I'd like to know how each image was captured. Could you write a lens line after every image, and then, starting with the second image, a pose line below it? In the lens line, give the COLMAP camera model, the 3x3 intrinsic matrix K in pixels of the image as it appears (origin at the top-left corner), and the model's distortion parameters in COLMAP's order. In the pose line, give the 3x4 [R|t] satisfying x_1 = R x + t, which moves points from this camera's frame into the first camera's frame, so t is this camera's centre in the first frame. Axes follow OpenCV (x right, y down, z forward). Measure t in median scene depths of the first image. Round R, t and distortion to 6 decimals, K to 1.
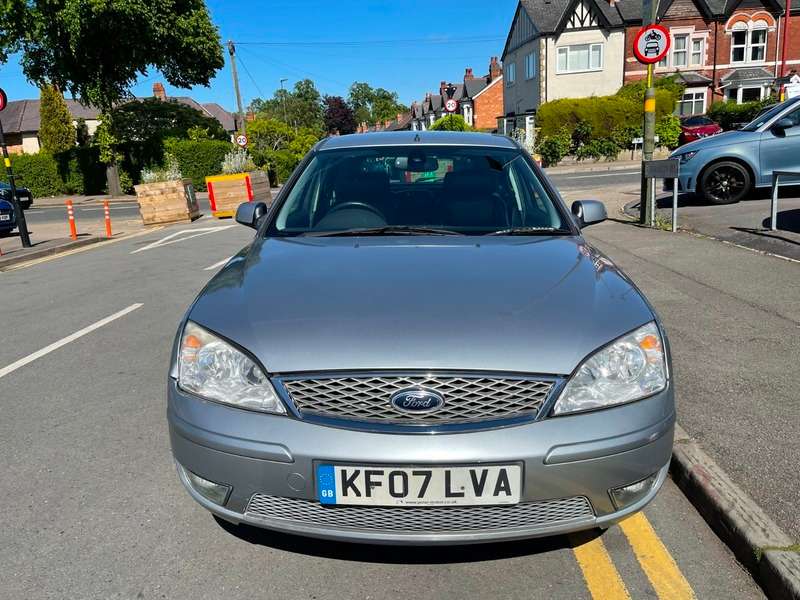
lens RADIAL K [[604.6, 0, 395.8], [0, 604.6, 300.0], [0, 0, 1]] dist [0.082675, -0.113160]
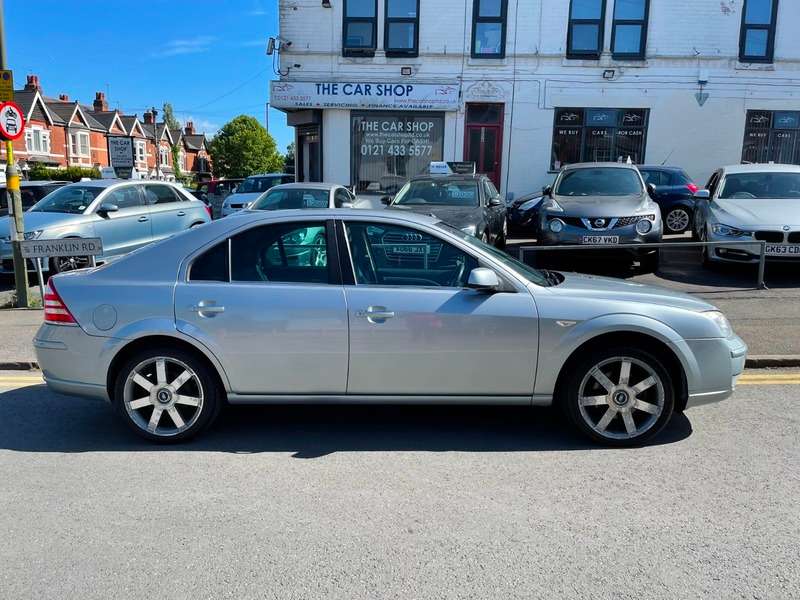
lens RADIAL K [[604.9, 0, 396.4], [0, 604.9, 291.6], [0, 0, 1]] dist [0.083178, -0.112440]
pose [[0.014235, -0.099469, 0.994939, -0.146717], [0.244335, 0.965221, 0.093002, -0.028337], [-0.969586, 0.241774, 0.038043, 0.121340]]
